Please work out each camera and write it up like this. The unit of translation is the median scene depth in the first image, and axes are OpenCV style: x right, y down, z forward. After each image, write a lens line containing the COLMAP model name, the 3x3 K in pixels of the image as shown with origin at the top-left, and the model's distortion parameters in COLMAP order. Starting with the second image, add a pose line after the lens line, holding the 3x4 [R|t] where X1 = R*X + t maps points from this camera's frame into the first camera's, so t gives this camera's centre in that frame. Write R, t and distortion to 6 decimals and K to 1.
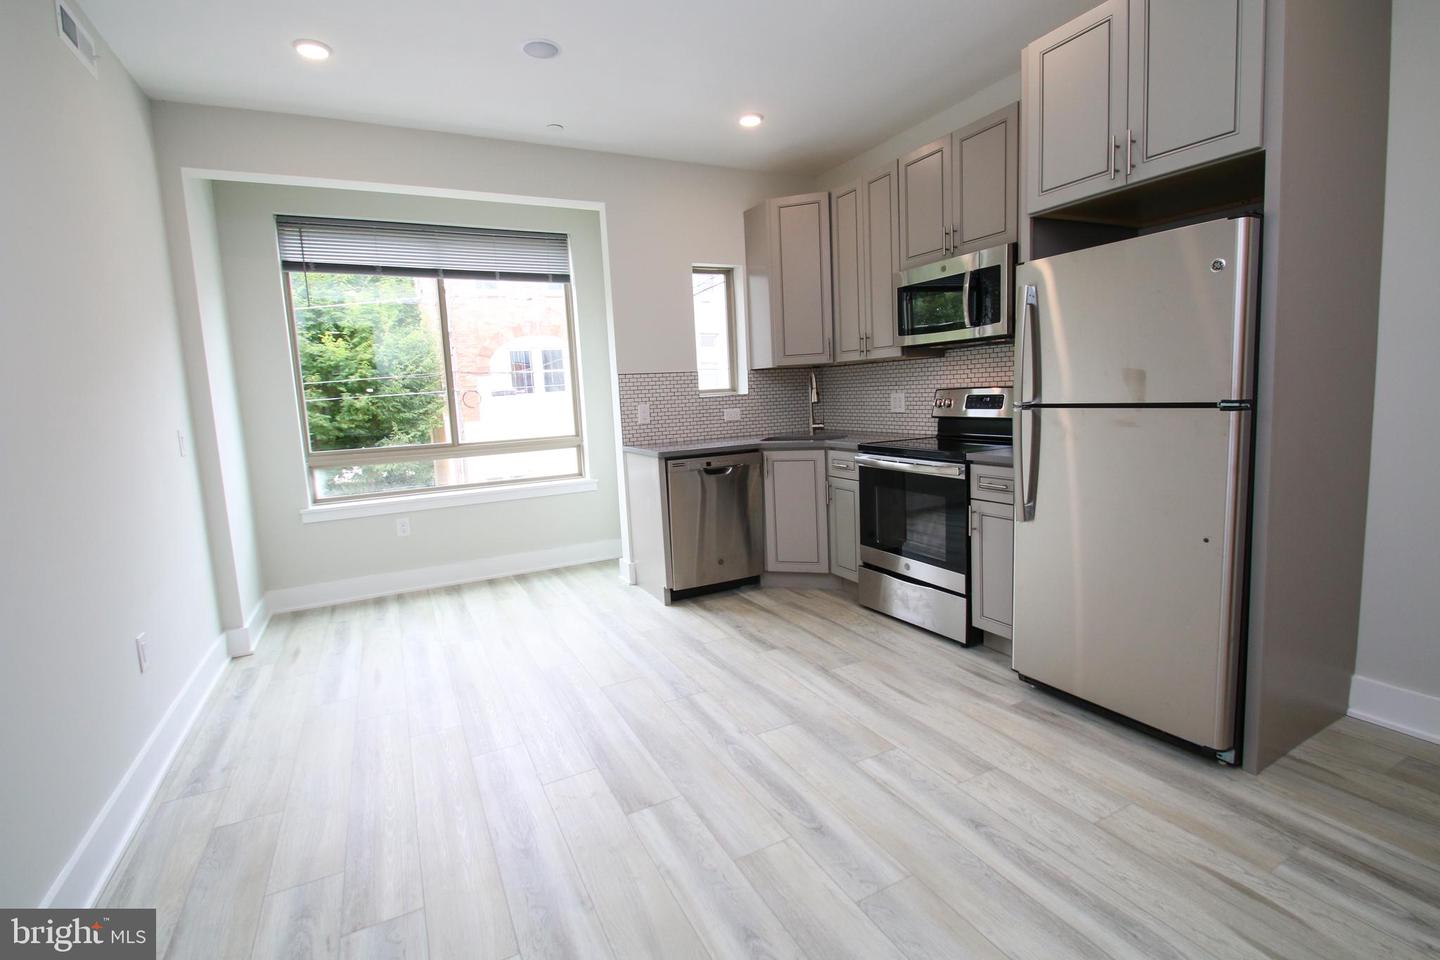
lens RADIAL K [[671.8, 0, 724.5], [0, 671.8, 477.9], [0, 0, 1]] dist [-0.020170, -0.004719]
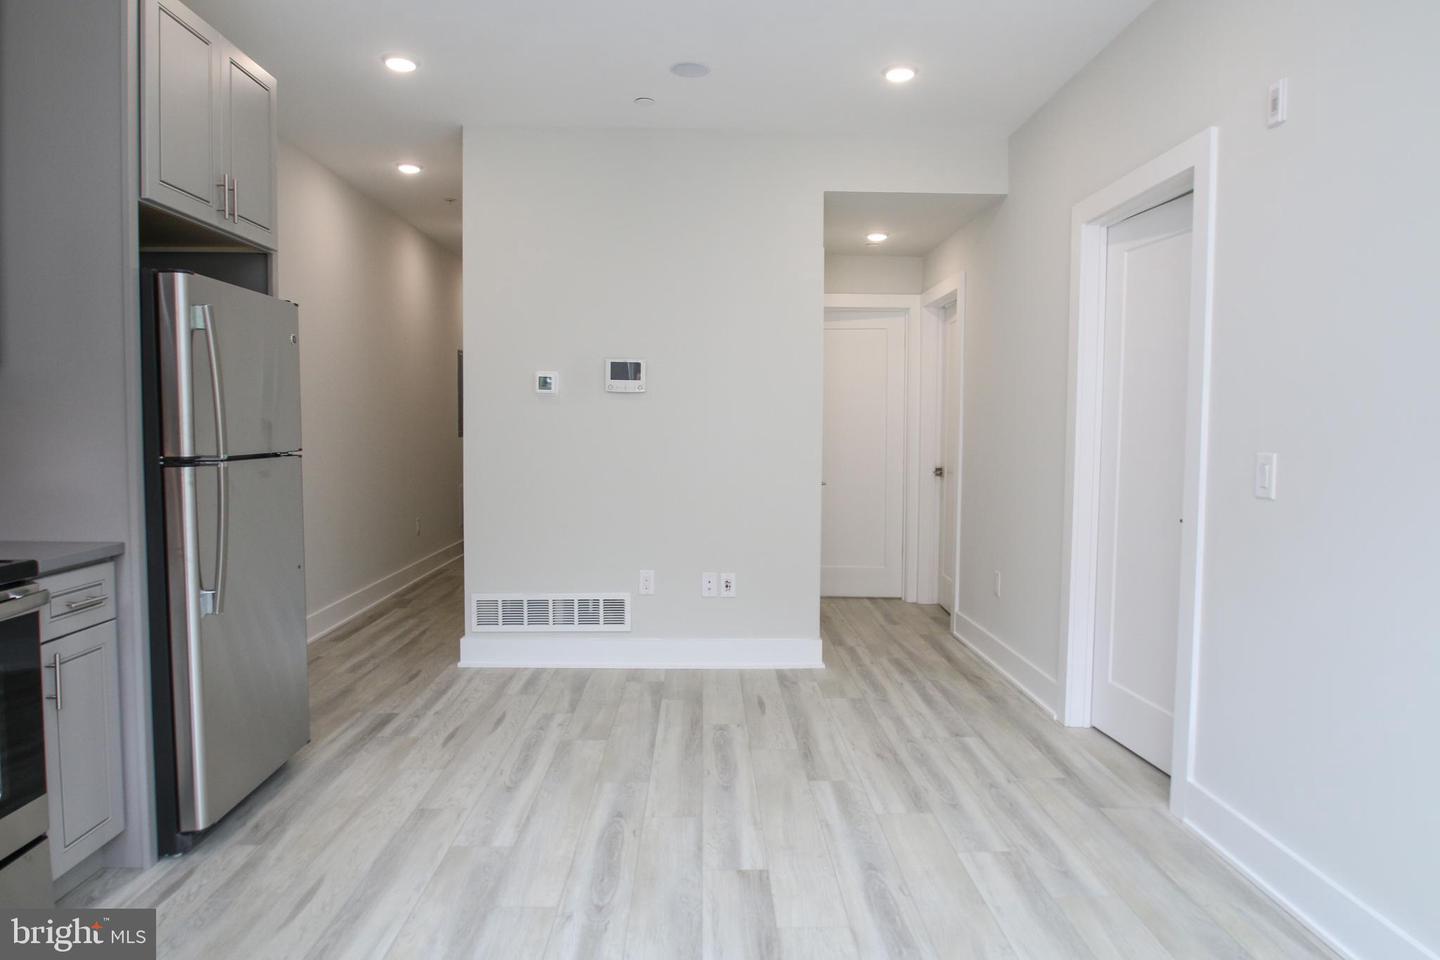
lens RADIAL K [[924.2, 0, 718.1], [0, 924.2, 476.1], [0, 0, 1]] dist [-0.005393, -0.000700]
pose [[-0.900109, 0.014153, 0.435434, -0.782098], [0.090030, 0.983941, 0.154124, -0.296041], [-0.426260, 0.177931, -0.886929, 2.473528]]
